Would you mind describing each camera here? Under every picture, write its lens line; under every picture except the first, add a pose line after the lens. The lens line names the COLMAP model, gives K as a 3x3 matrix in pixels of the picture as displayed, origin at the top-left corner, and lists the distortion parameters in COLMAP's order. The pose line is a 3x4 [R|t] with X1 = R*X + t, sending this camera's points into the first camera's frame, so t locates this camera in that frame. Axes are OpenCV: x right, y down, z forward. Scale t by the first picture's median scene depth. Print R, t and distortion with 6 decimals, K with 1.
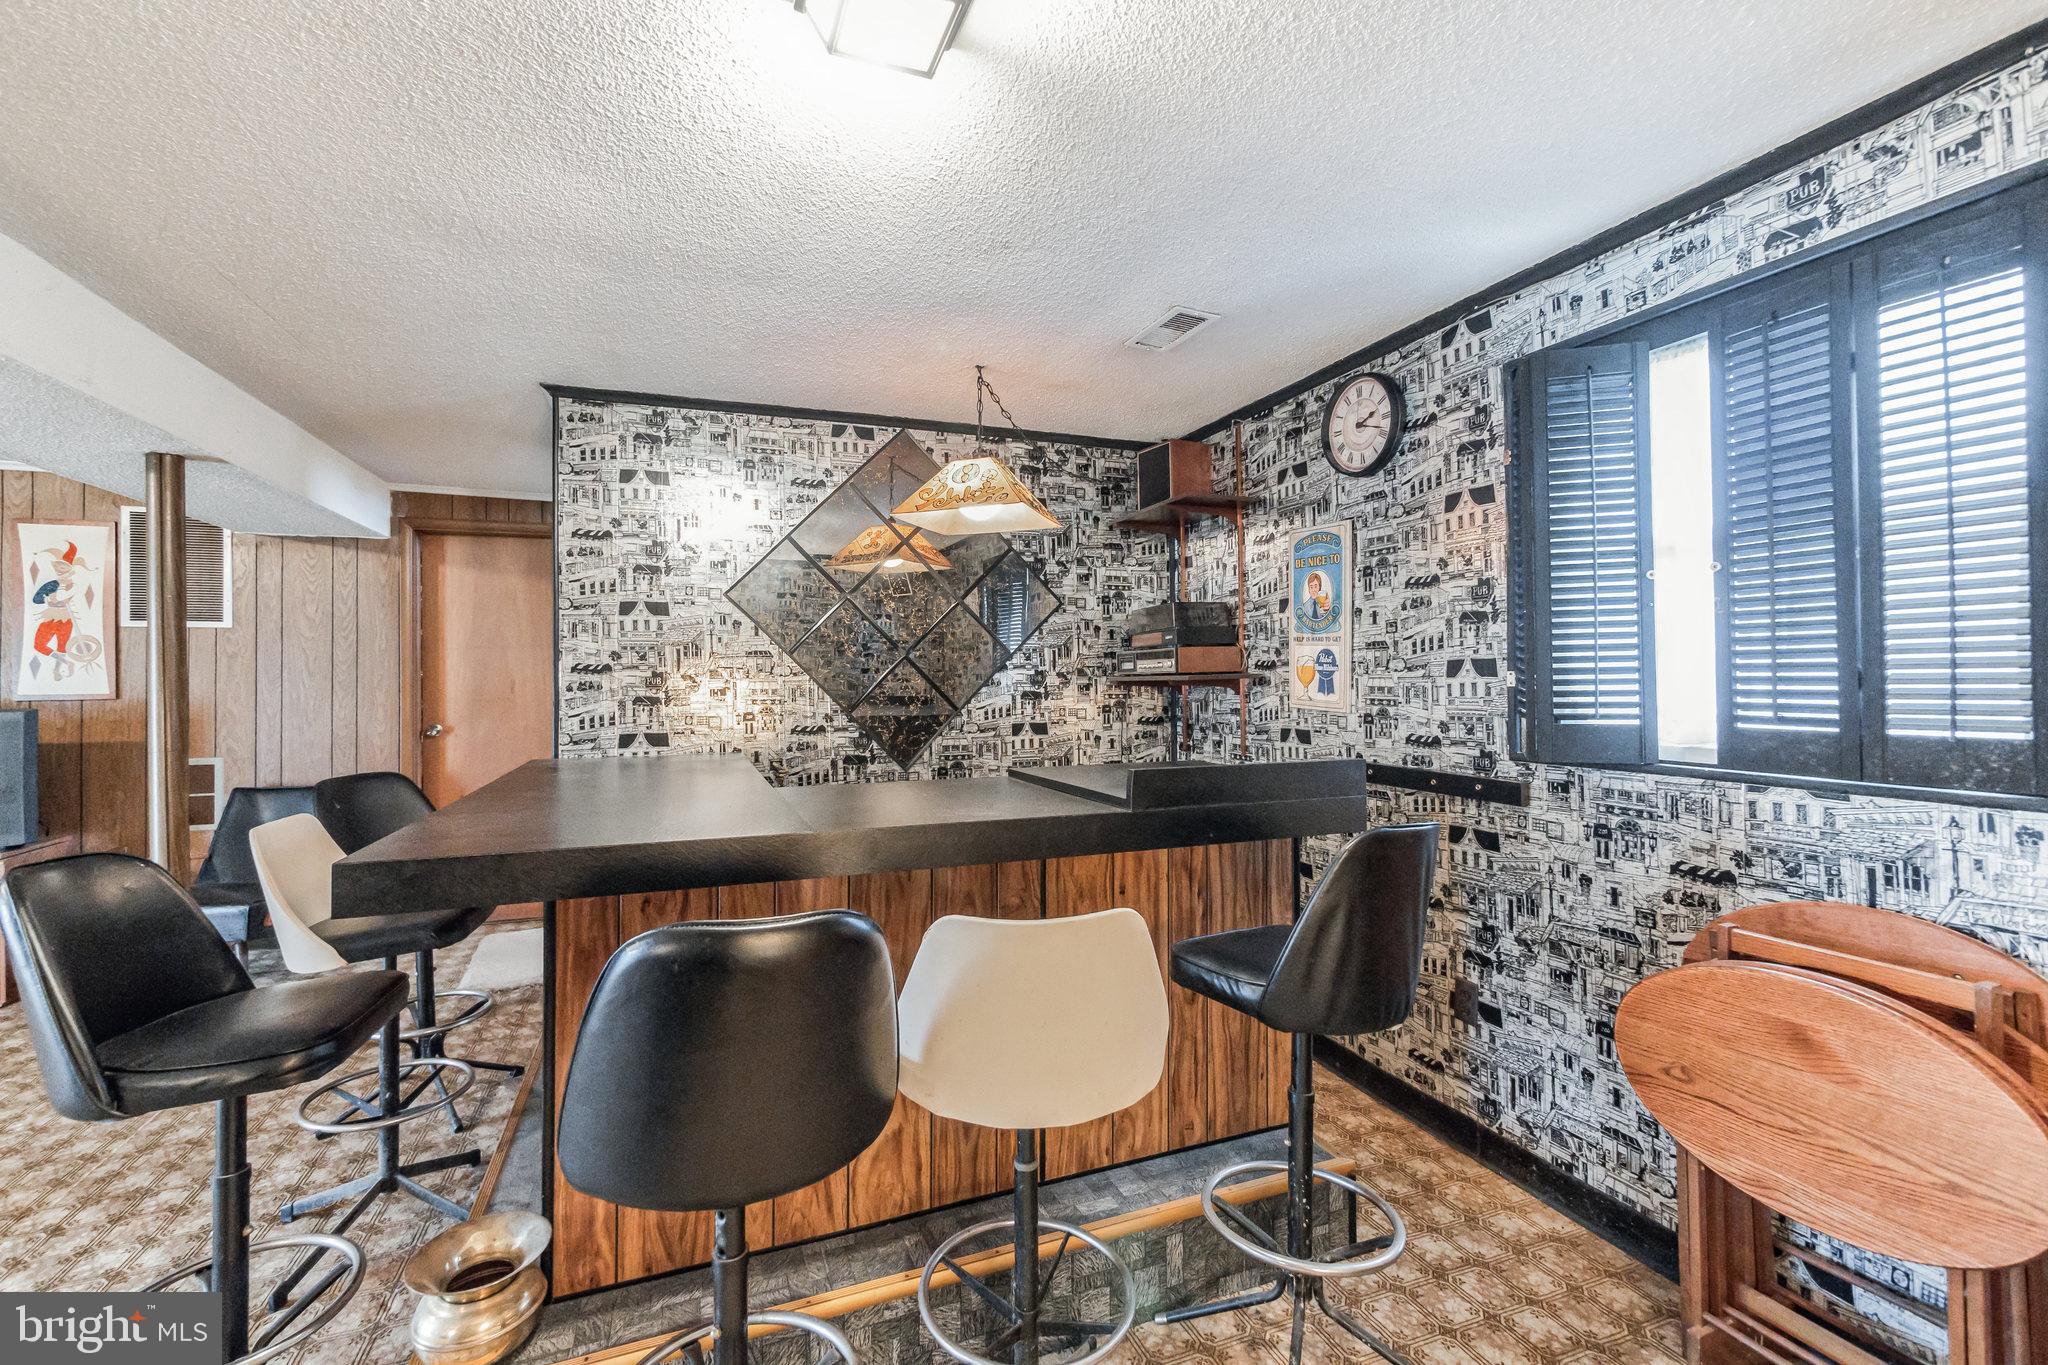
lens RADIAL K [[869.8, 0, 1009.5], [0, 869.8, 668.2], [0, 0, 1]] dist [-0.007220, 0.001046]
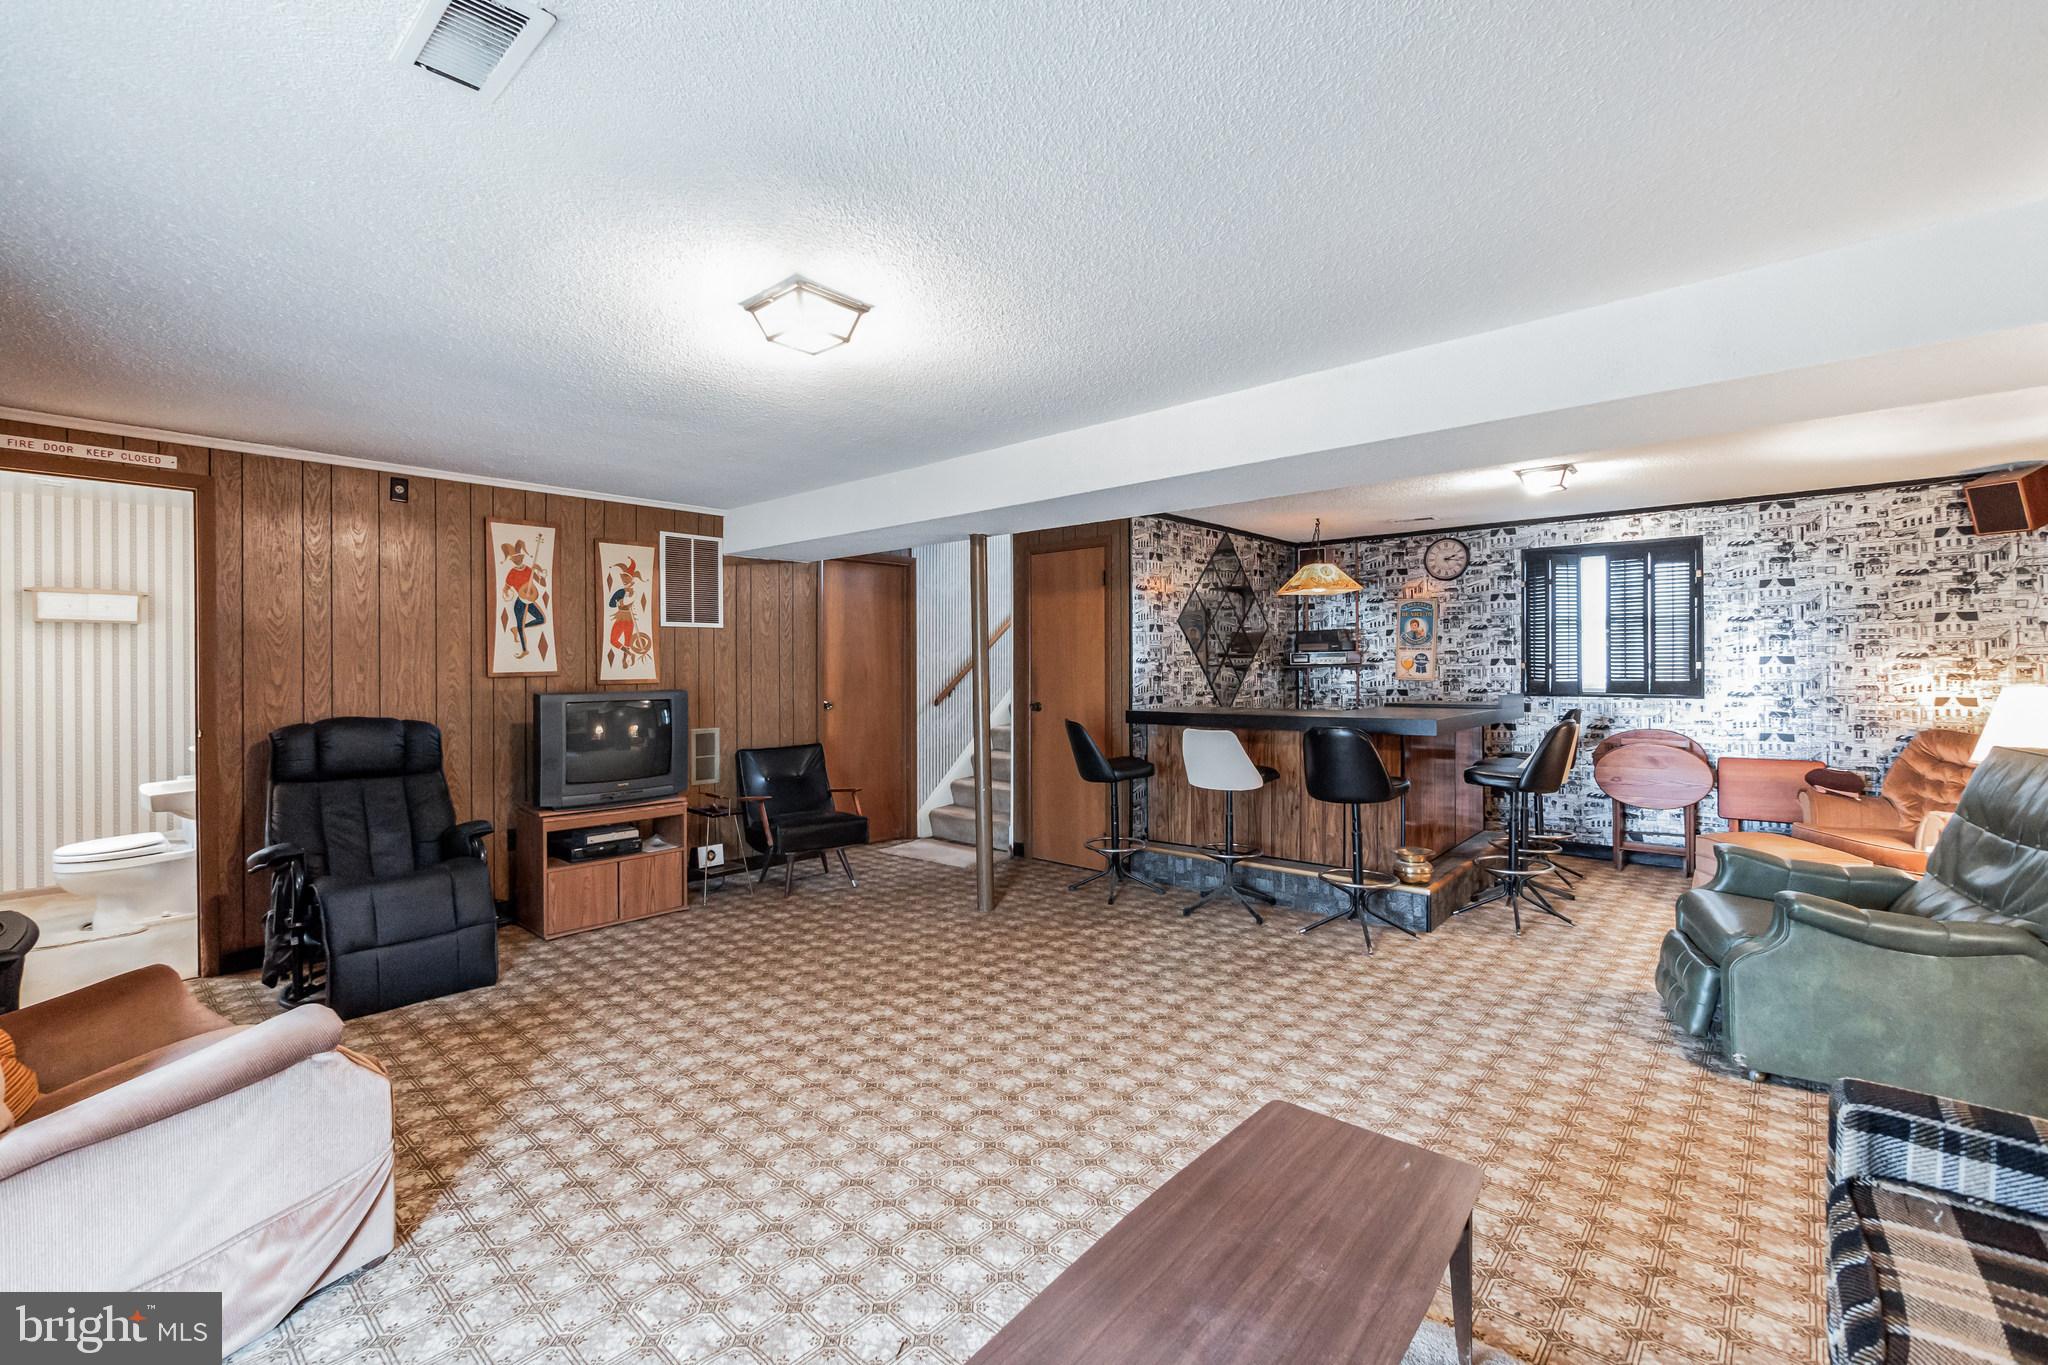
lens RADIAL K [[869.8, 0, 1013.4], [0, 869.8, 668.2], [0, 0, 1]] dist [-0.007220, 0.001046]
pose [[0.886476, -0.000217, 0.462774, -1.727139], [-0.002929, 0.999977, 0.006078, 0.006611], [-0.462765, -0.006744, 0.886455, -0.552012]]
